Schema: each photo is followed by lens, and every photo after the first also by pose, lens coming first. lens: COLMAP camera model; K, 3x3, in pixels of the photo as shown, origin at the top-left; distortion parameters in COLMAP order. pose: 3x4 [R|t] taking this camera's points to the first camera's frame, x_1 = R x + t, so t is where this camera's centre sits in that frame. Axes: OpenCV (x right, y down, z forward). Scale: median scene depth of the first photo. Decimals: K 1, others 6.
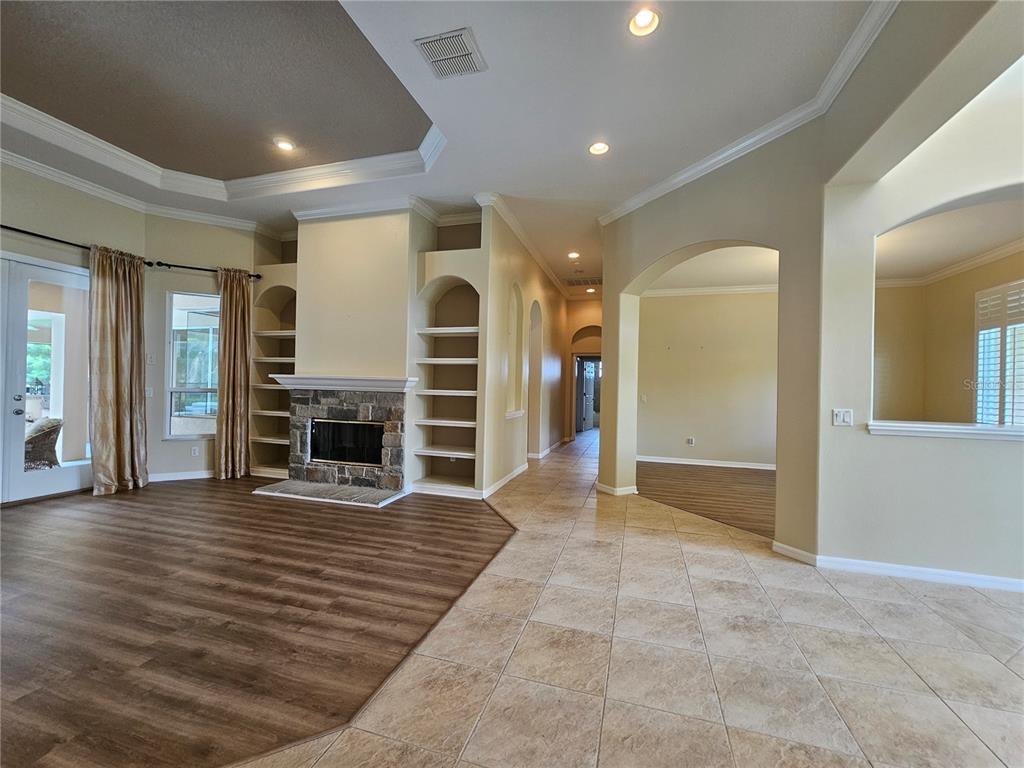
lens RADIAL K [[417.1, 0, 513.1], [0, 417.1, 387.4], [0, 0, 1]] dist [-0.003041, 0.001197]
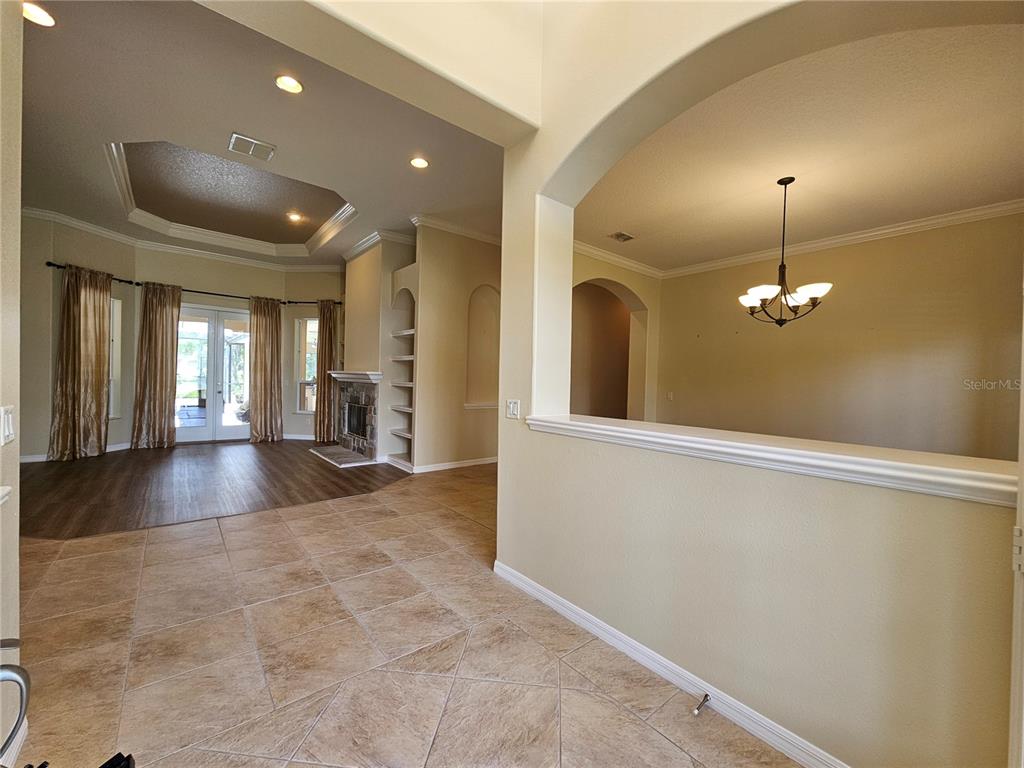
lens RADIAL K [[417.1, 0, 511.9], [0, 417.1, 383.2], [0, 0, 1]] dist [-0.003041, 0.001197]
pose [[0.831667, 0.005193, -0.555251, 0.826522], [-0.009046, 0.999950, -0.004198, 0.013513], [0.555201, 0.008514, 0.831672, 0.168598]]
